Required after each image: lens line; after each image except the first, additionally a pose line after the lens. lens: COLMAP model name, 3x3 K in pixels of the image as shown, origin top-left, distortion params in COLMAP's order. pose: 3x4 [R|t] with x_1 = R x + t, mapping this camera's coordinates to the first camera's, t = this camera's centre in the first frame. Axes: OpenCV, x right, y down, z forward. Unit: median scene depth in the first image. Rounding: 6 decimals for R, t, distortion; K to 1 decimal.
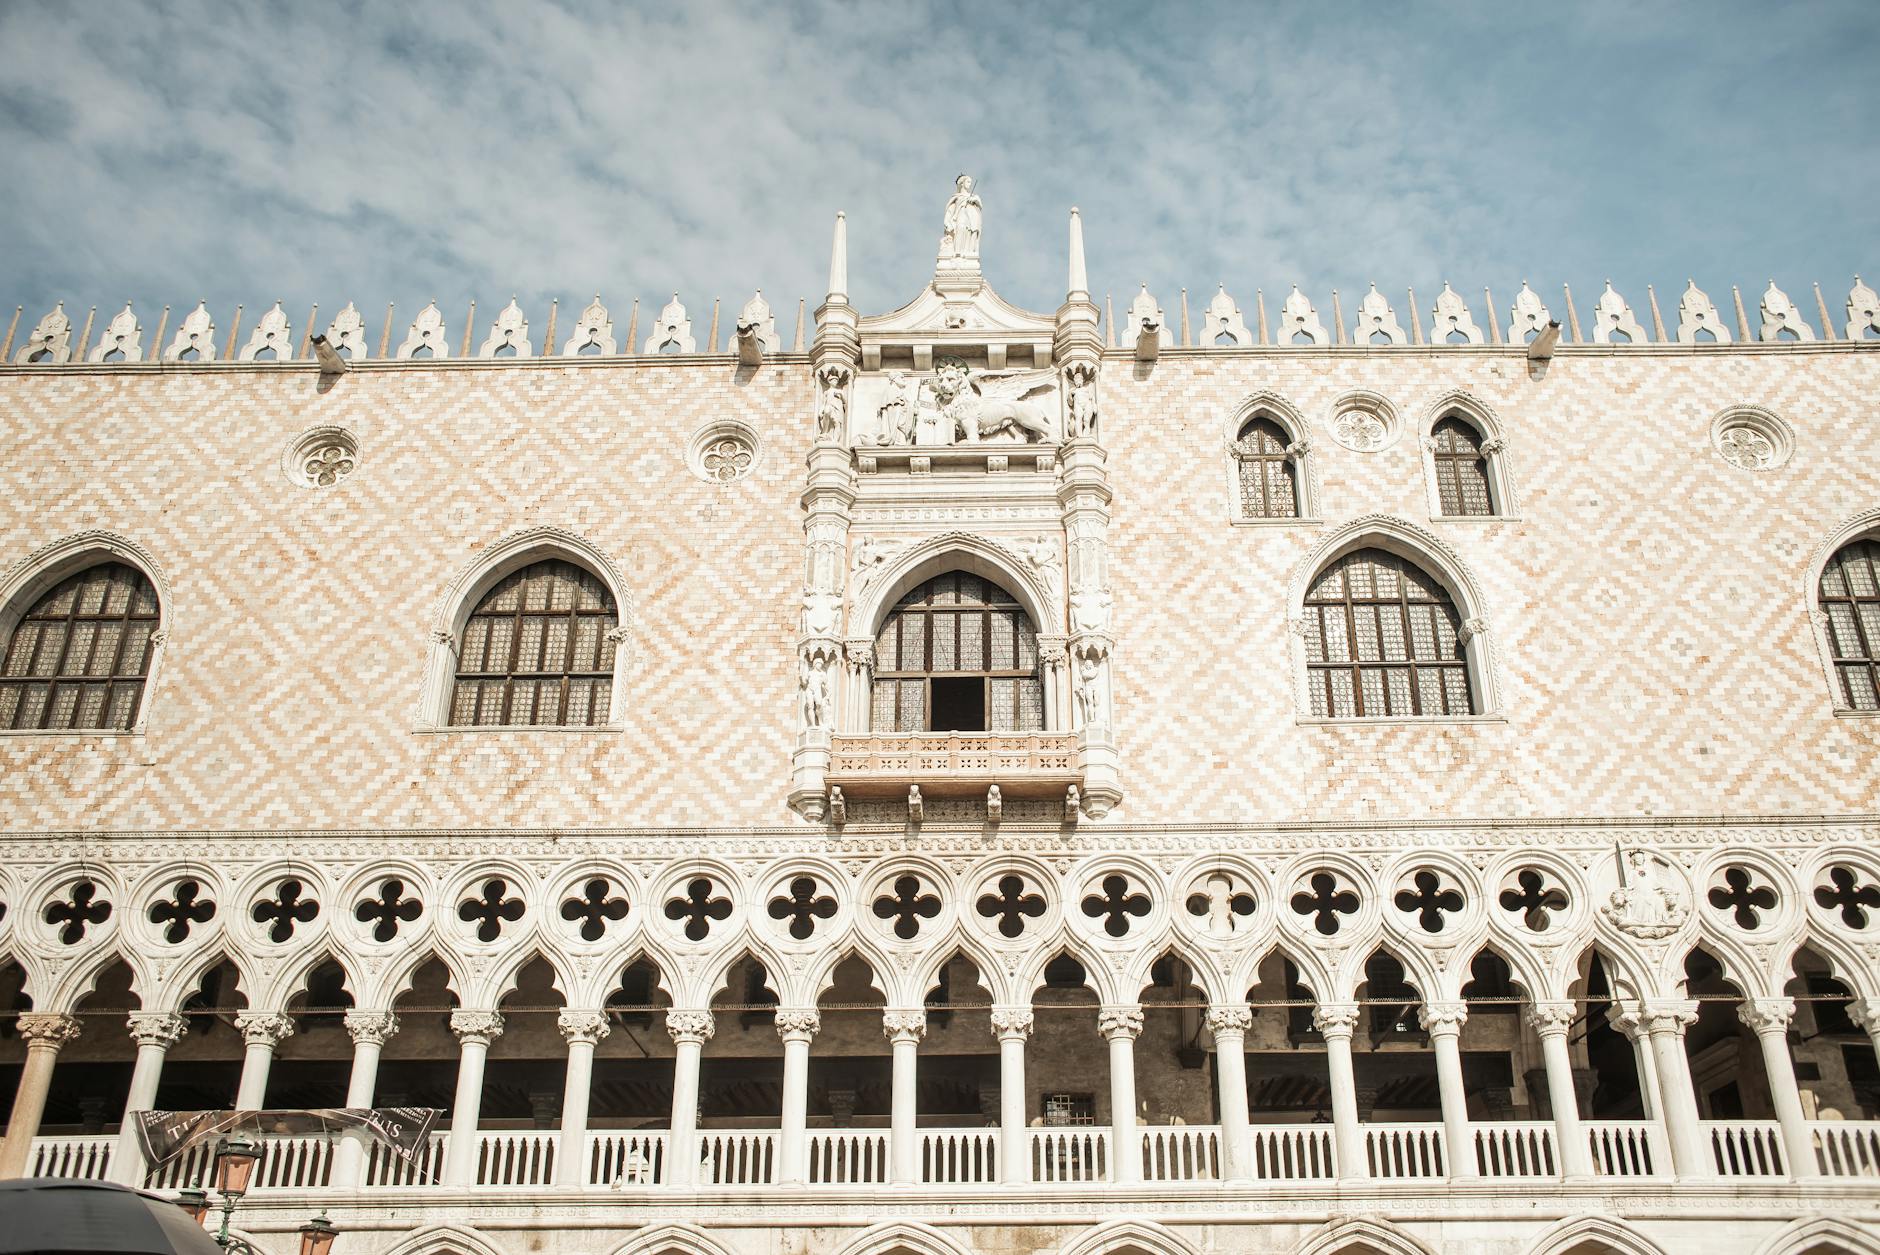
lens RADIAL K [[1652.7, 0, 943.9], [0, 1652.7, 583.0], [0, 0, 1]] dist [-0.080965, 0.166020]
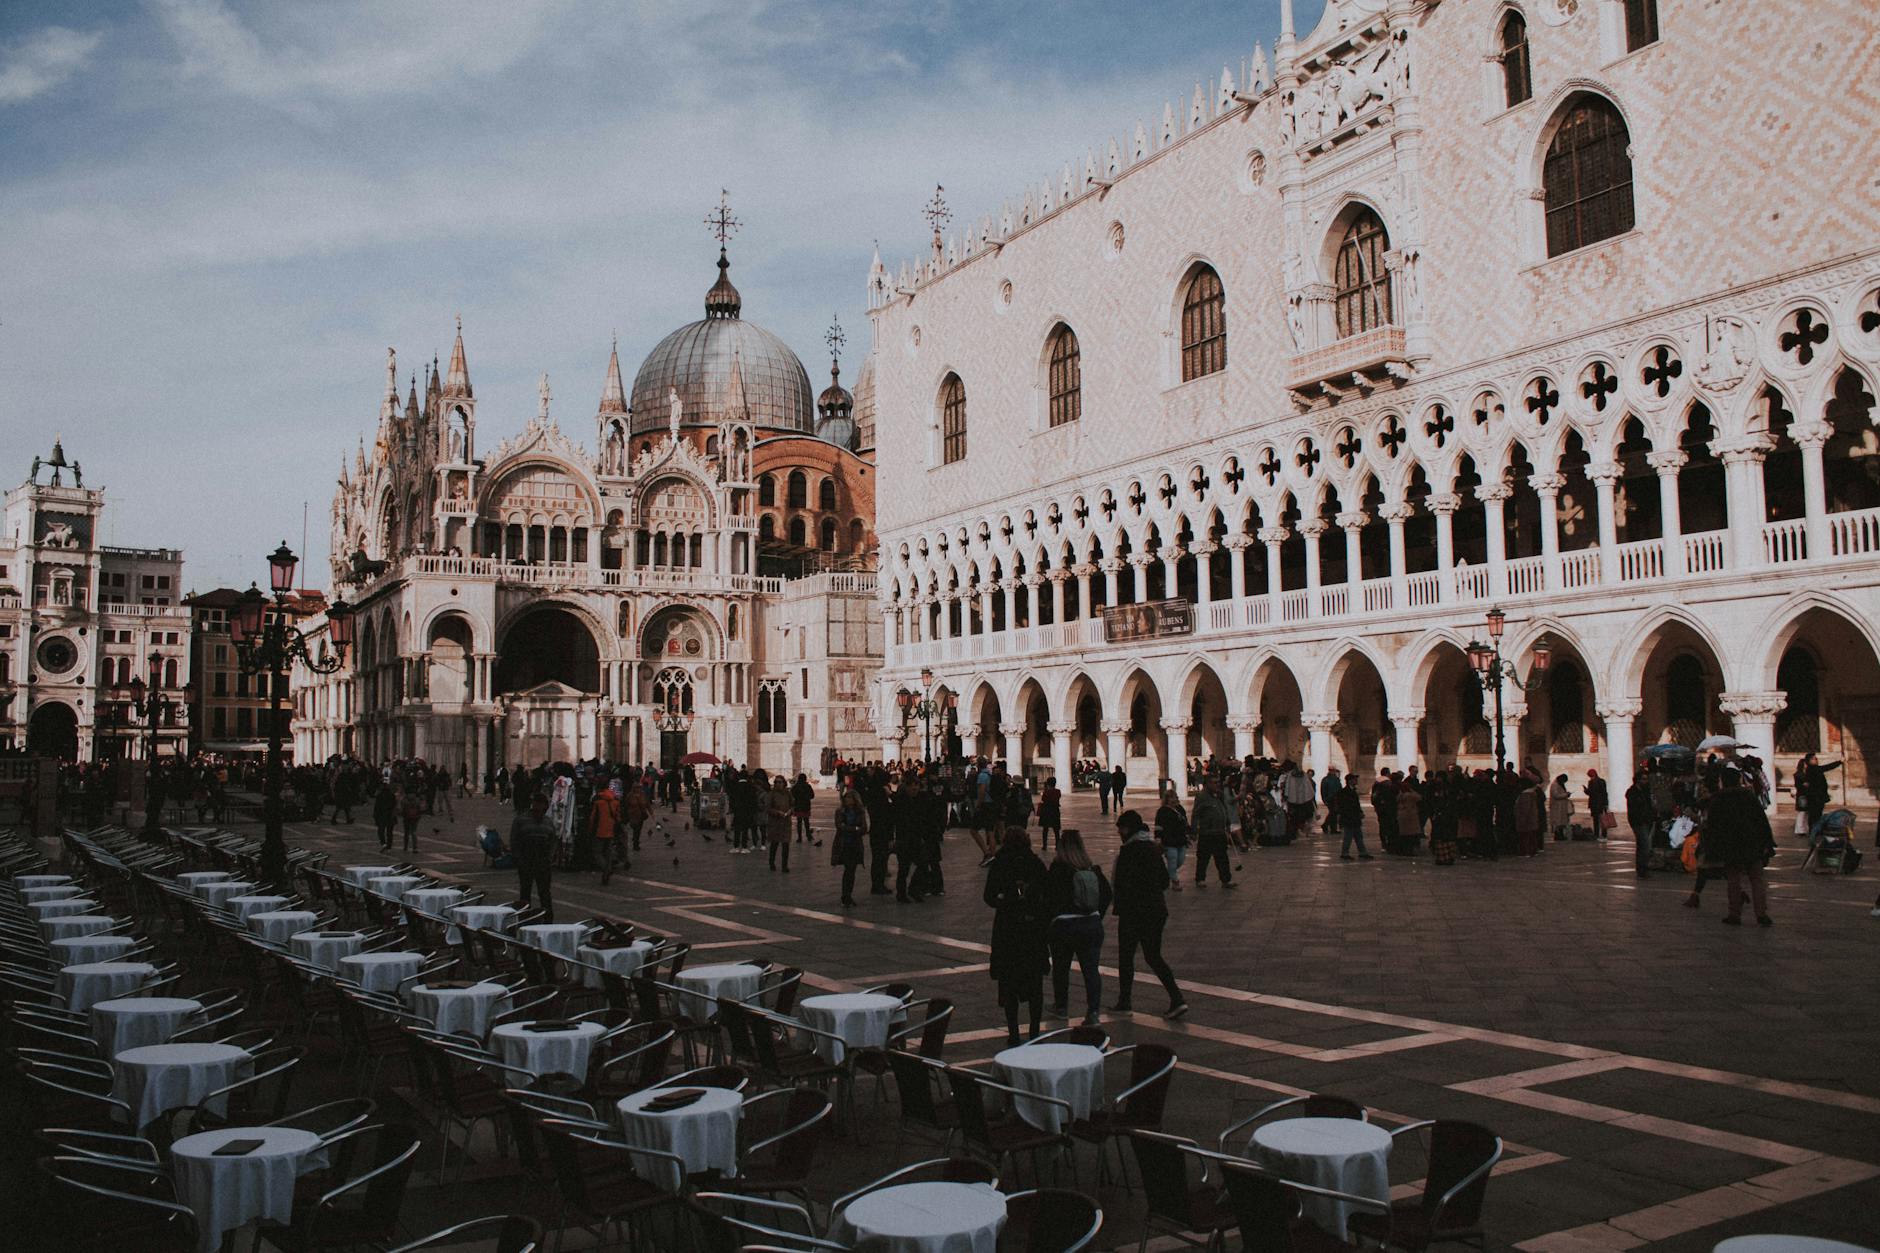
lens RADIAL K [[1652.7, 0, 943.9], [0, 1652.7, 582.0], [0, 0, 1]] dist [-0.080965, 0.166020]
pose [[0.469589, -0.086689, -0.878619, 1.165507], [0.393178, 0.911572, 0.120199, -0.031353], [0.790505, -0.401897, 0.462148, -0.098356]]
